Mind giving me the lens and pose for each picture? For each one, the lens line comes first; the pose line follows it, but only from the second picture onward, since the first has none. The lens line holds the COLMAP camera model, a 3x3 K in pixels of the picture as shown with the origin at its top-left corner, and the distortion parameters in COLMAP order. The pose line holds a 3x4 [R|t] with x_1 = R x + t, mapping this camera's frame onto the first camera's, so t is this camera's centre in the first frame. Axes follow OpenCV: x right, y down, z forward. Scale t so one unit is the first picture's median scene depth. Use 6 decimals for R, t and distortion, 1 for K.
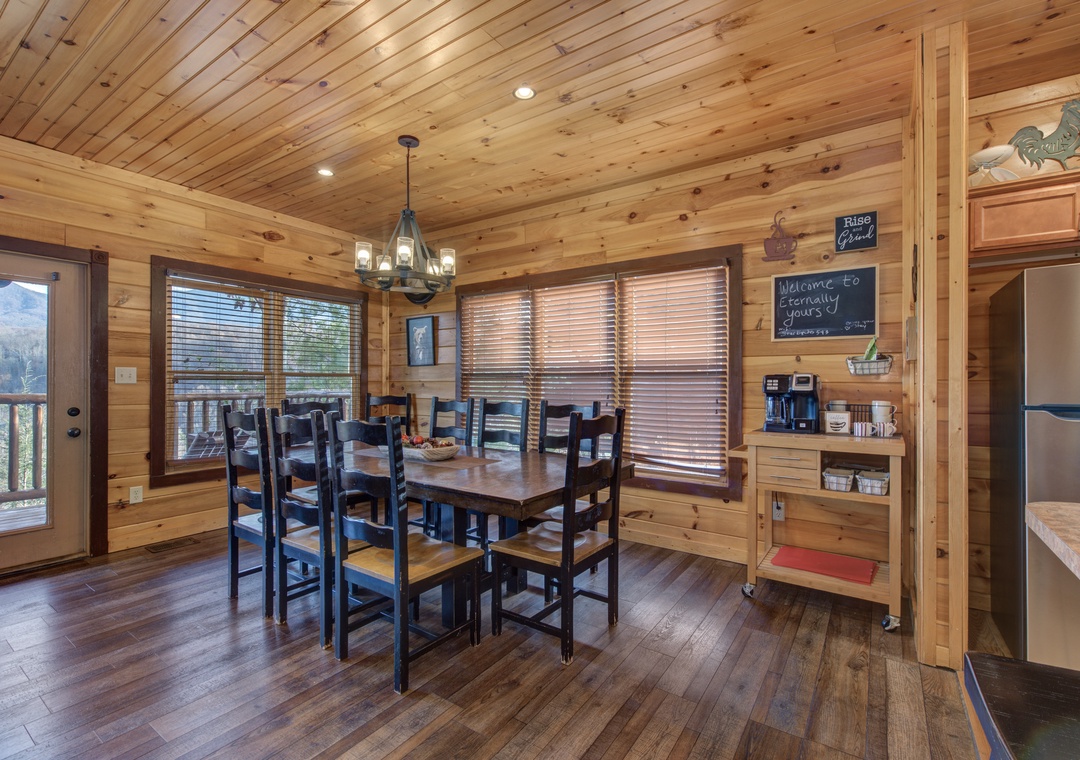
lens RADIAL K [[494.2, 0, 555.8], [0, 494.2, 375.3], [0, 0, 1]] dist [-0.000105, -0.000329]
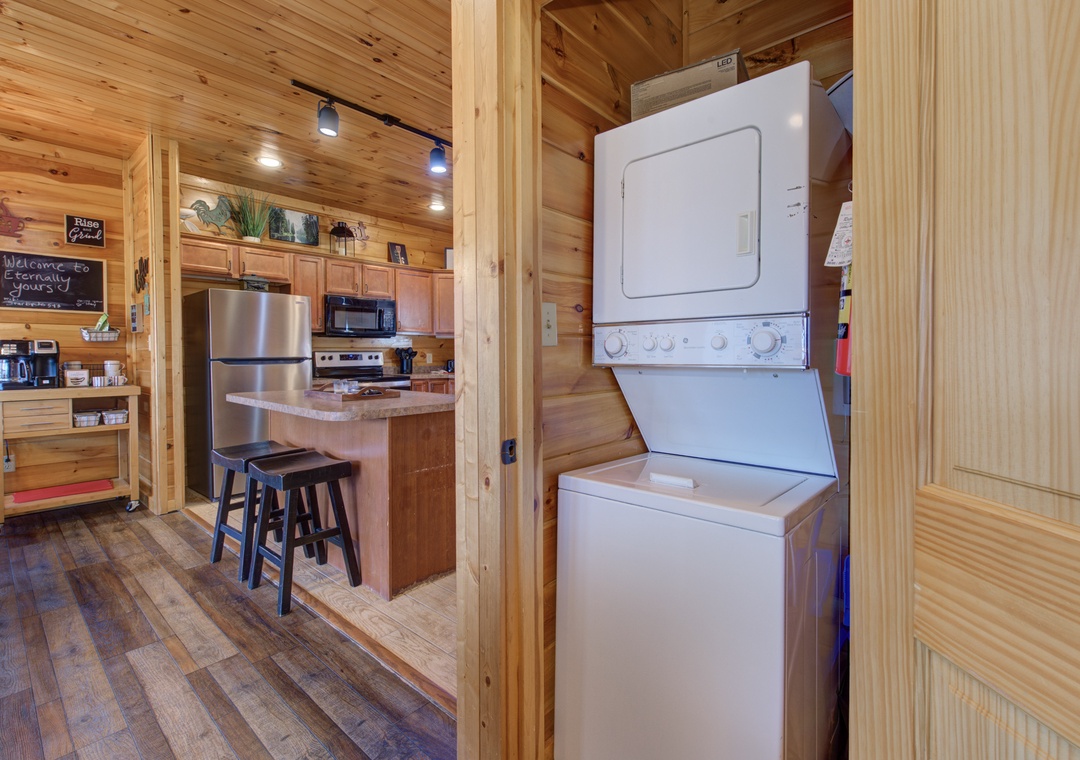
lens RADIAL K [[494.2, 0, 555.8], [0, 494.2, 375.3], [0, 0, 1]] dist [-0.000105, -0.000329]
pose [[0.131176, -0.044827, 0.990345, -0.551343], [-0.012014, 0.998832, 0.046803, 0.012787], [-0.991286, -0.018037, 0.130485, -0.414782]]
